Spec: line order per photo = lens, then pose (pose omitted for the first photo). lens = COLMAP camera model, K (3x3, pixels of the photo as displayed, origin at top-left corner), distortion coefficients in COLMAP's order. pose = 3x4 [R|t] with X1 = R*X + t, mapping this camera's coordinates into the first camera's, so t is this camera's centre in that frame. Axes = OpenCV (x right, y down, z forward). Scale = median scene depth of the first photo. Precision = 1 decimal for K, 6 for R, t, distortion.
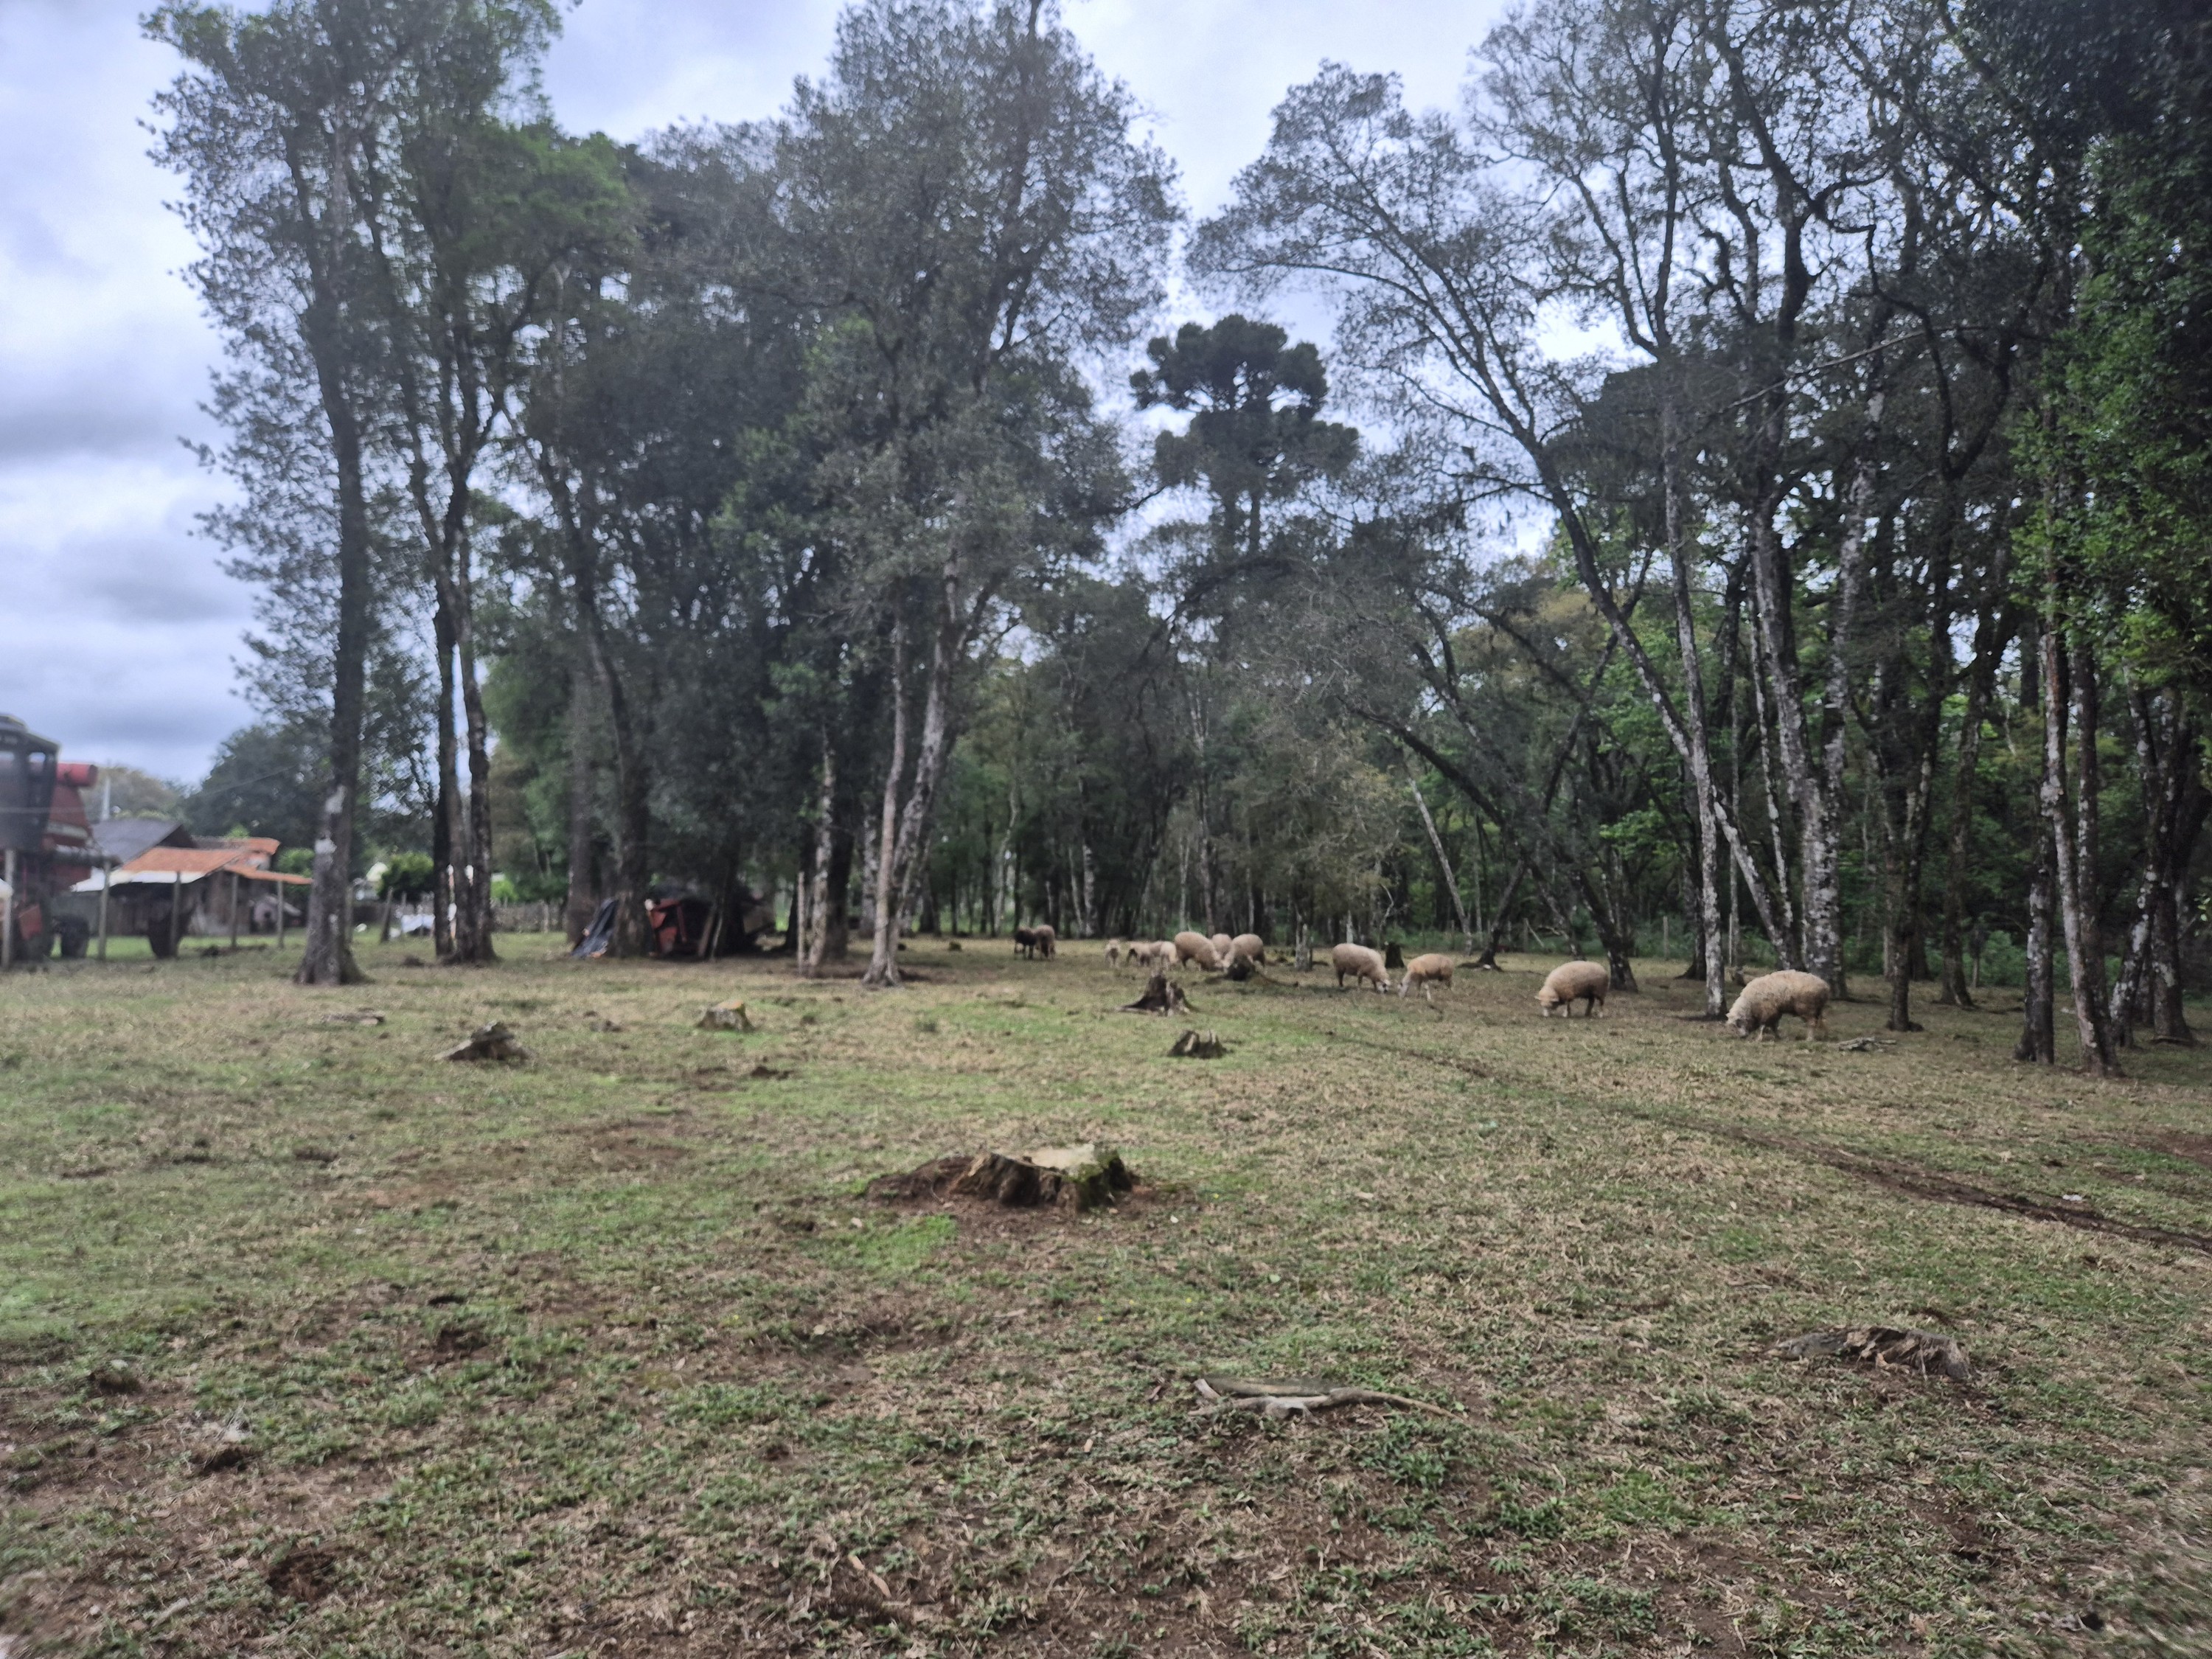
lens RADIAL K [[1528.8, 0, 1105.5], [0, 1528.8, 817.3], [0, 0, 1]] dist [0.071821, -0.075308]
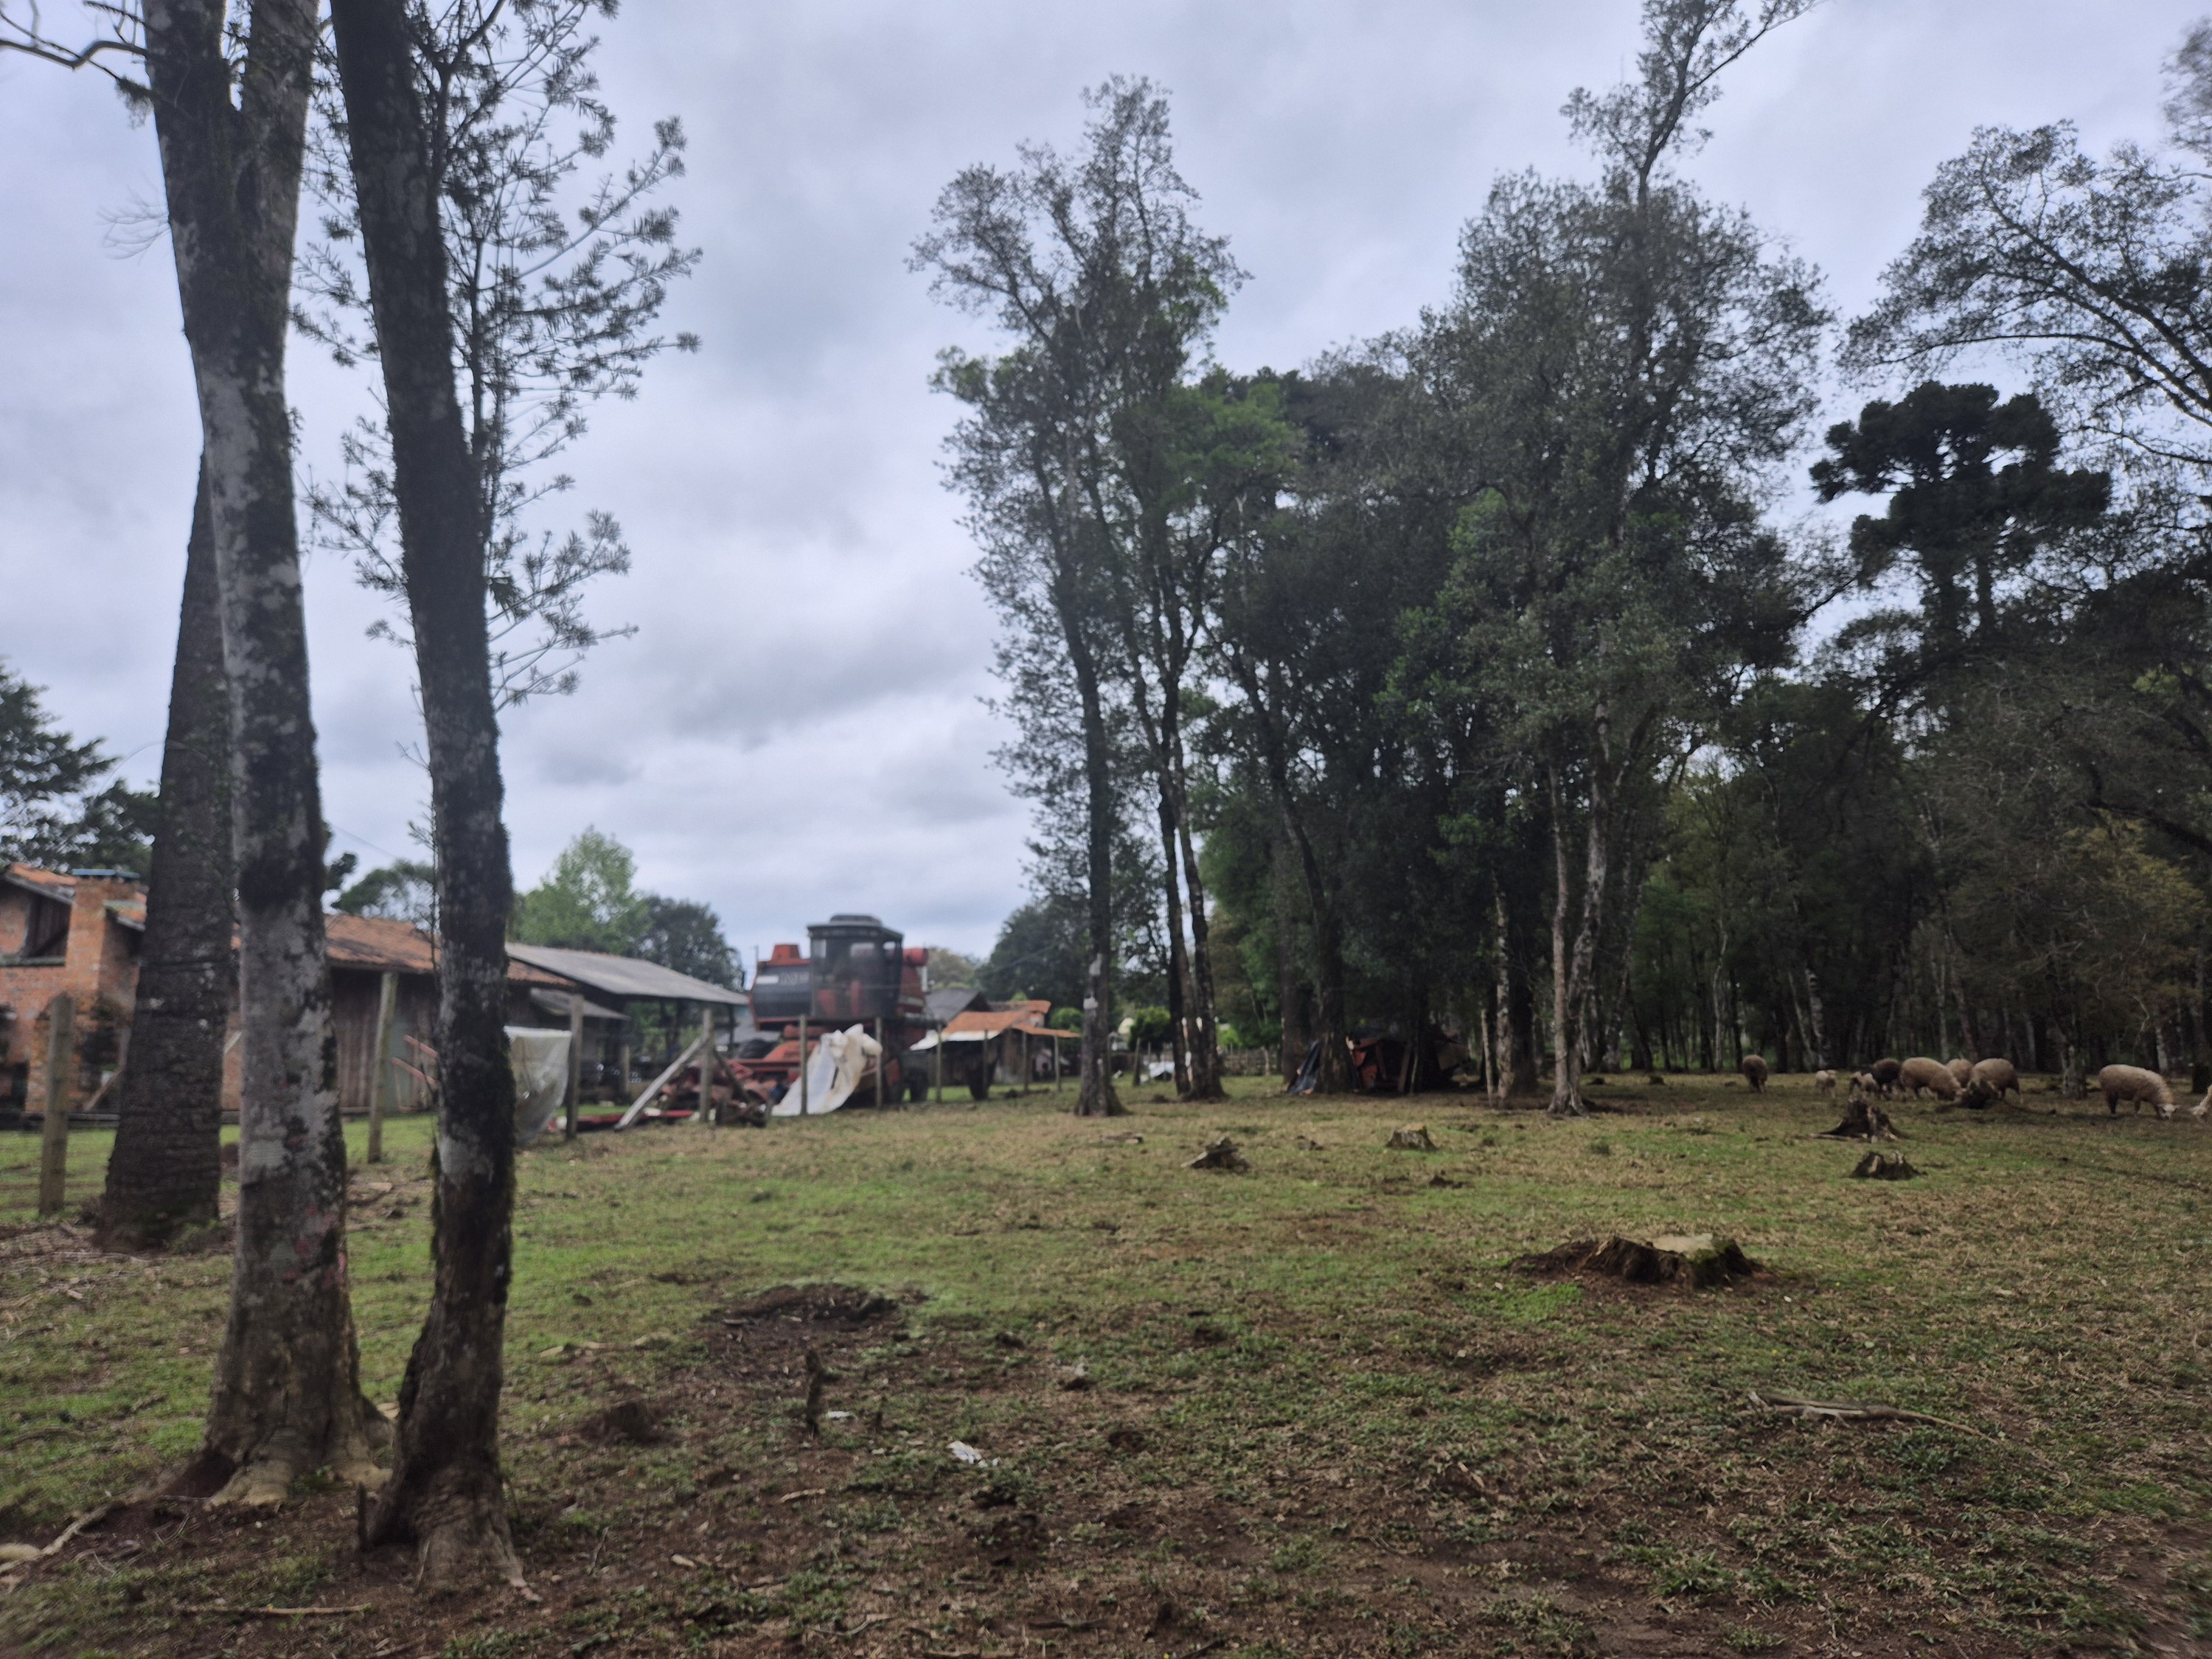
lens RADIAL K [[1528.8, 0, 1105.5], [0, 1528.8, 817.3], [0, 0, 1]] dist [0.071821, -0.075308]
pose [[0.898568, -0.098280, -0.427688, 0.040073], [0.058754, 0.992768, -0.104690, -0.000070], [0.434884, 0.068942, 0.897844, -0.092021]]
